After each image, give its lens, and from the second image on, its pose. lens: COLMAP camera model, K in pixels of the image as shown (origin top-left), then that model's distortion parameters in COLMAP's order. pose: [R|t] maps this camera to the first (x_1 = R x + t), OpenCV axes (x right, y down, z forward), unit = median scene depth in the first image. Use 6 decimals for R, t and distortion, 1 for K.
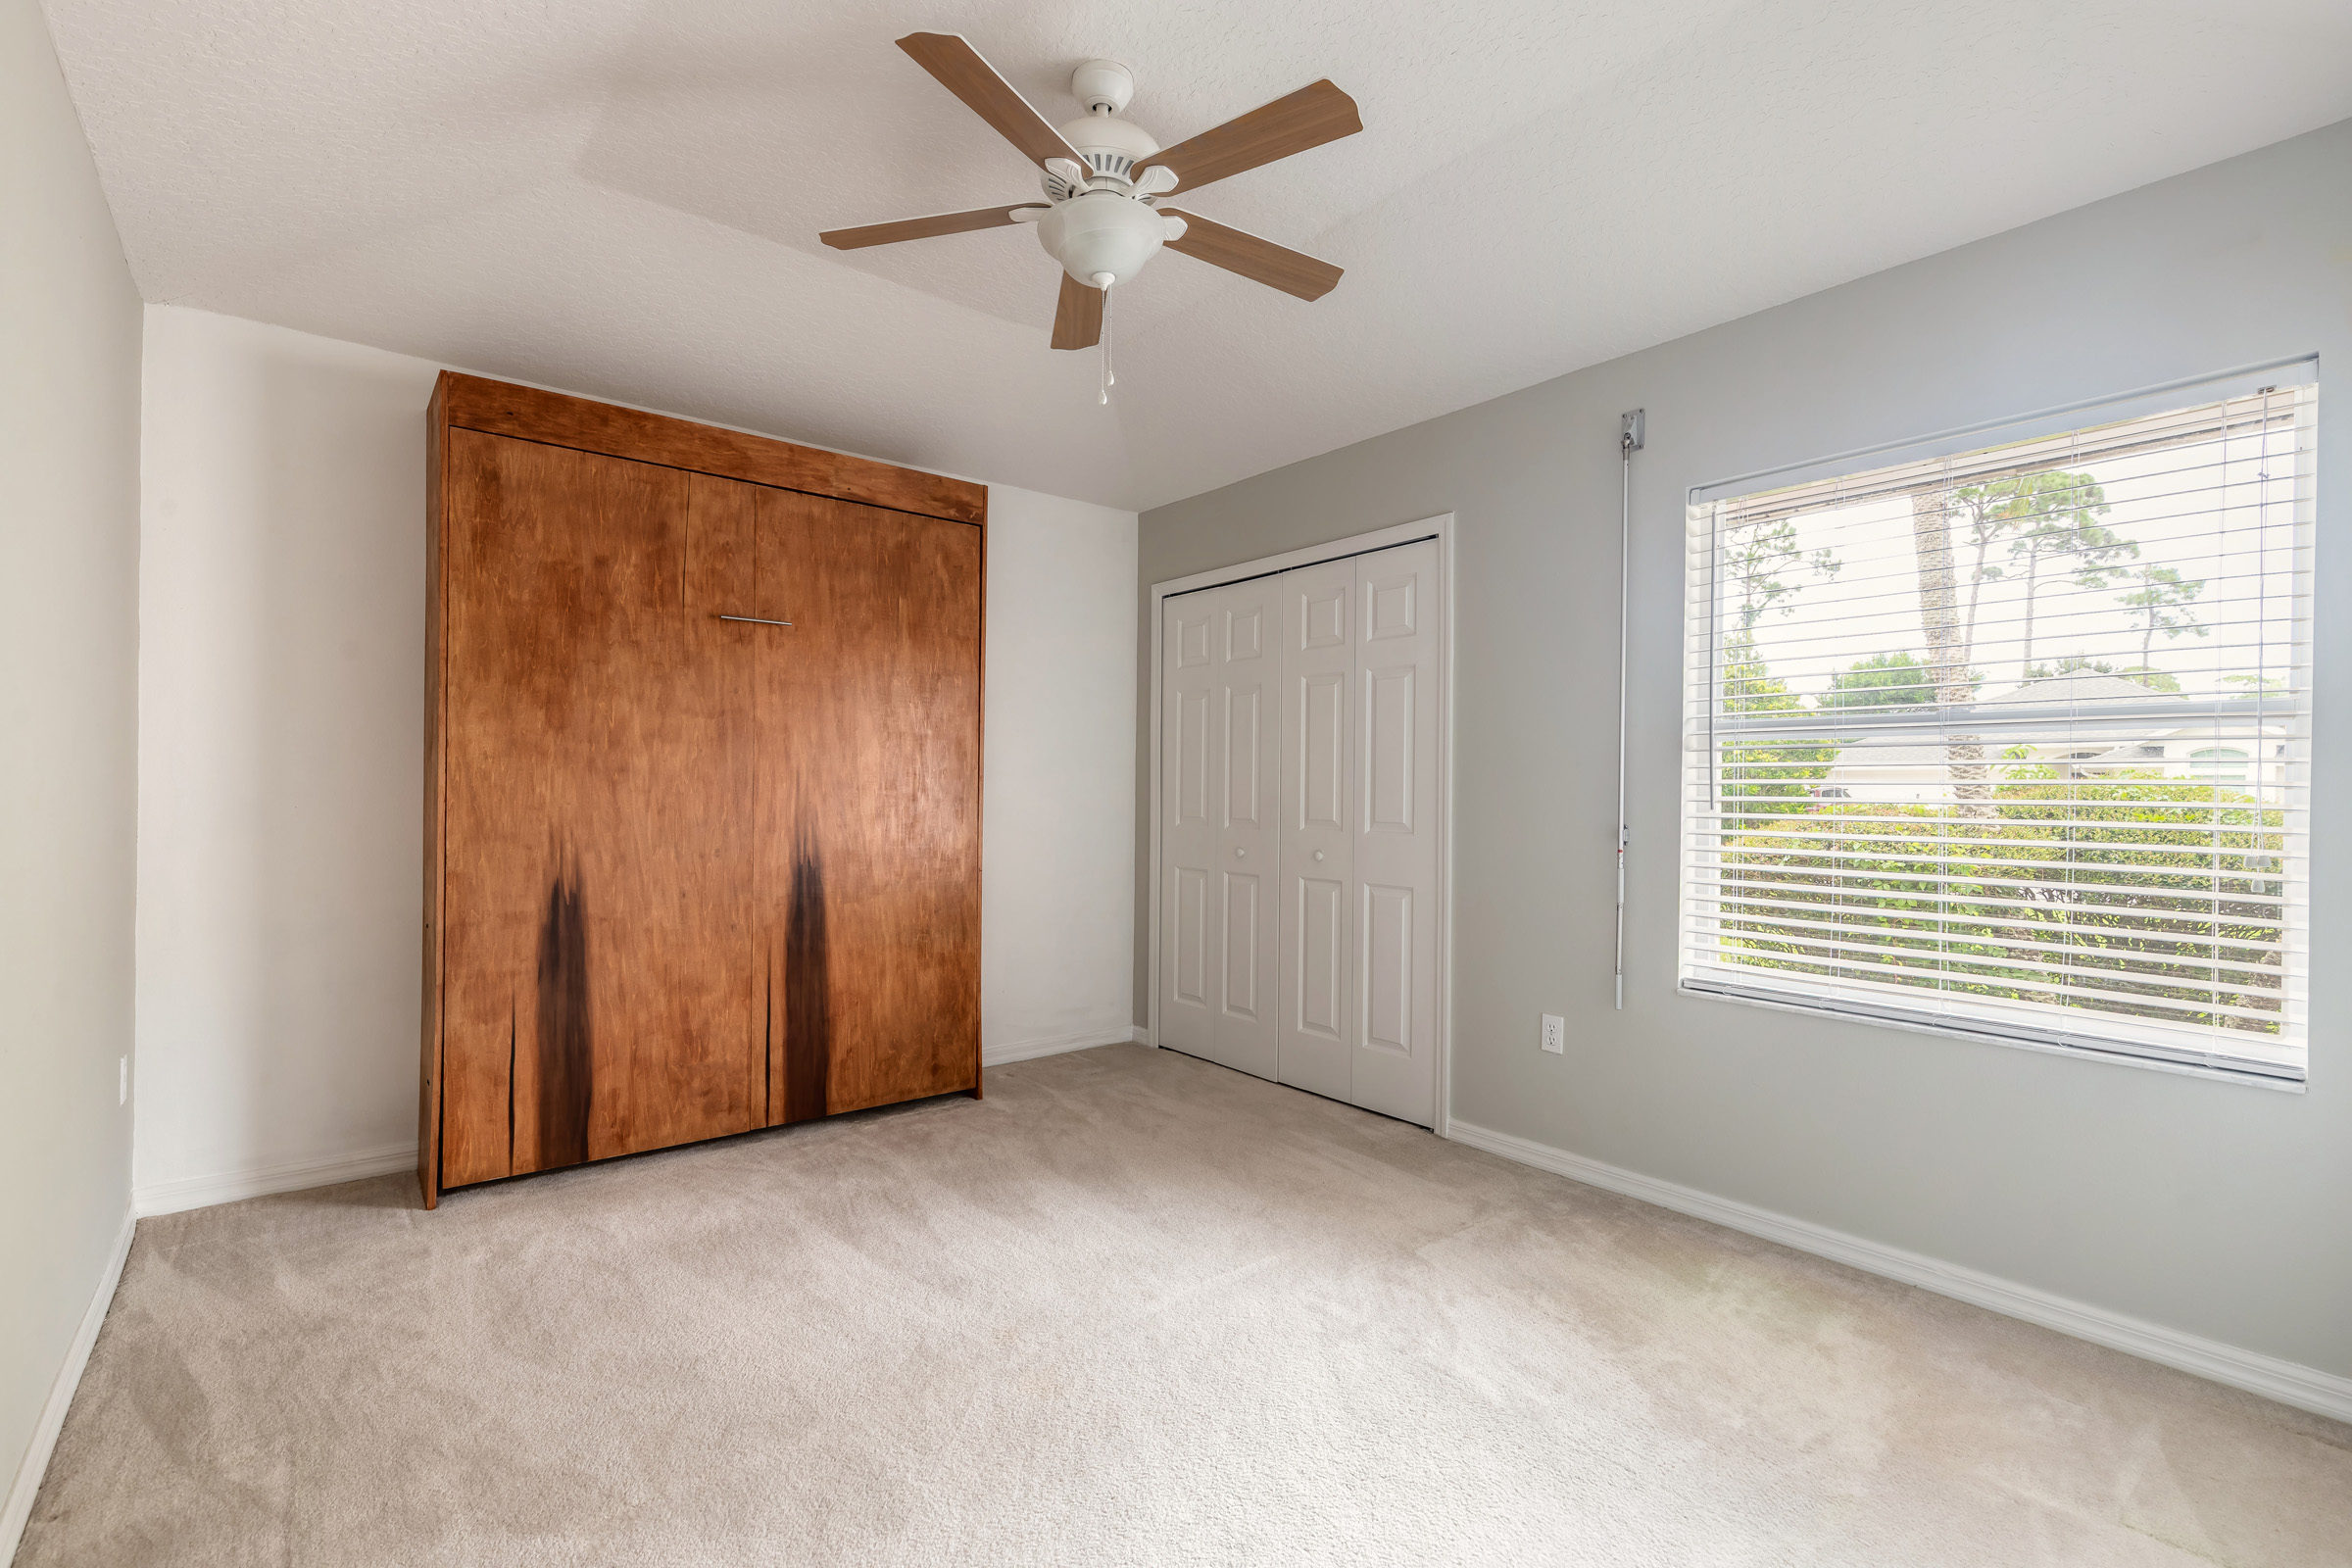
lens RADIAL K [[1056.7, 0, 1168.8], [0, 1056.7, 791.0], [0, 0, 1]] dist [0.007121, -0.001011]
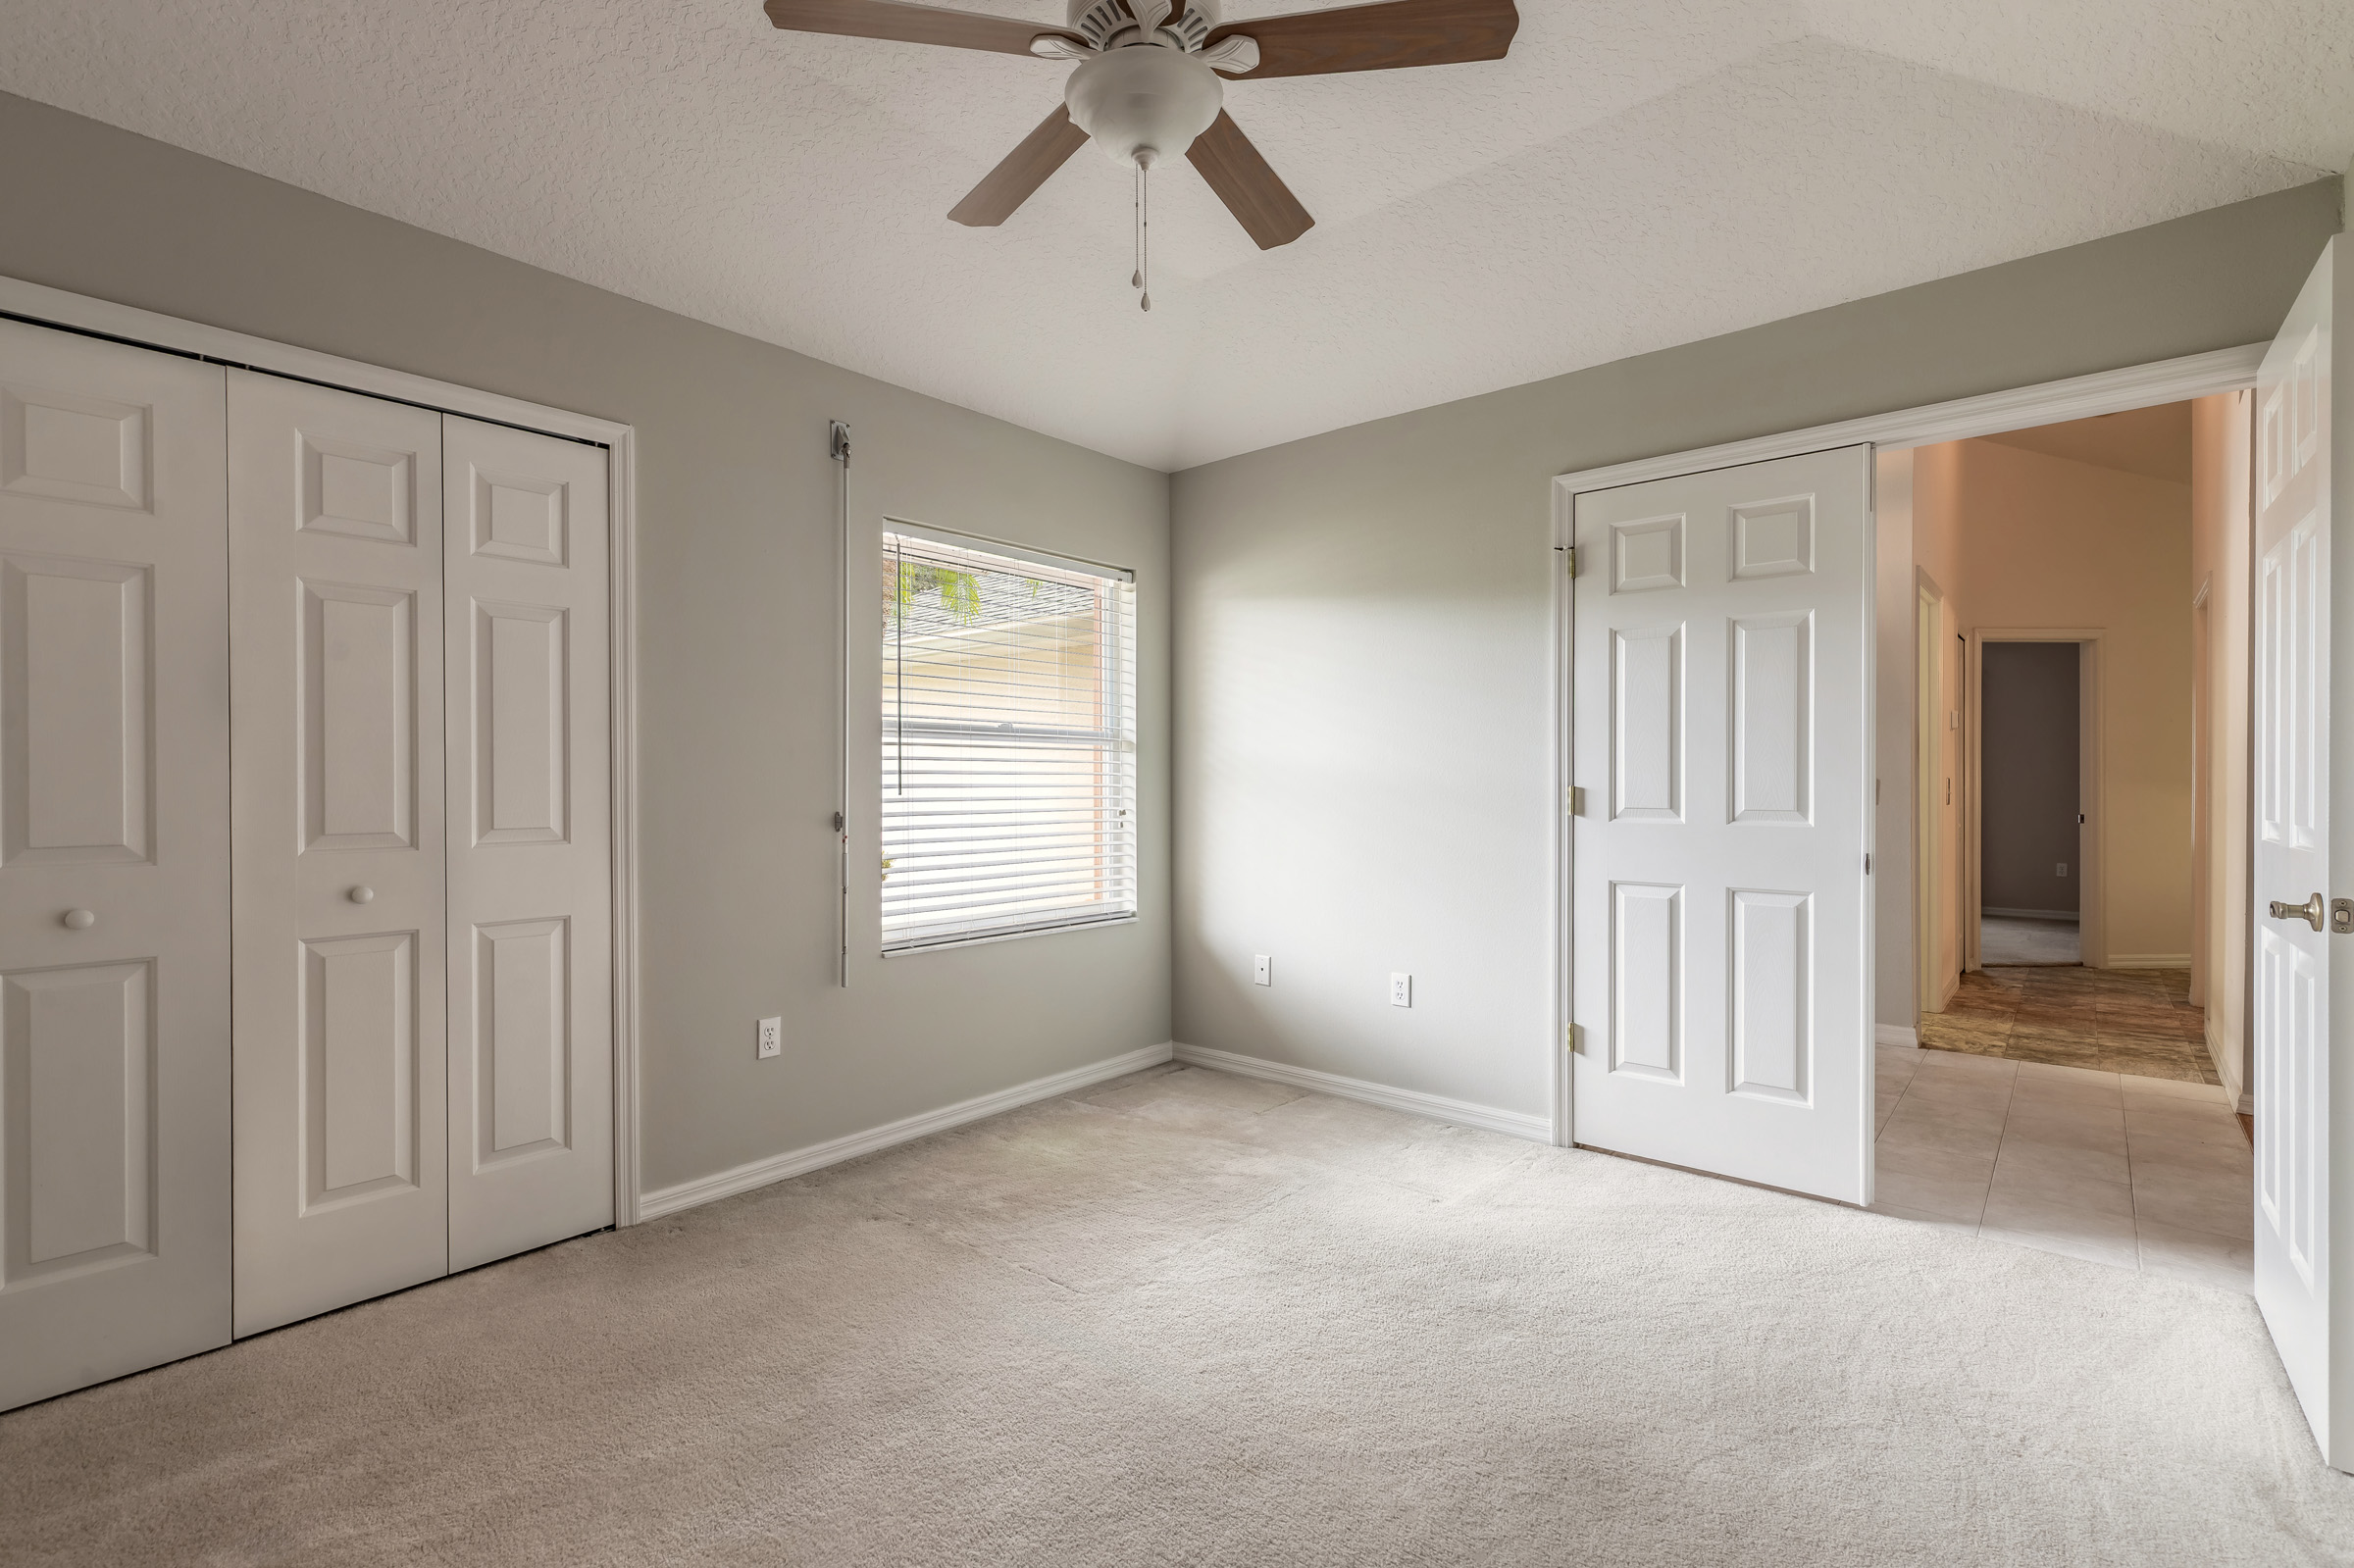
lens RADIAL K [[1057.5, 0, 1169.8], [0, 1057.5, 791.0], [0, 0, 1]] dist [0.007121, -0.001011]
pose [[-0.175789, -0.017613, 0.984270, -0.575474], [0.003616, 0.999822, 0.018537, -0.006537], [-0.984421, 0.006817, -0.175694, 0.743308]]
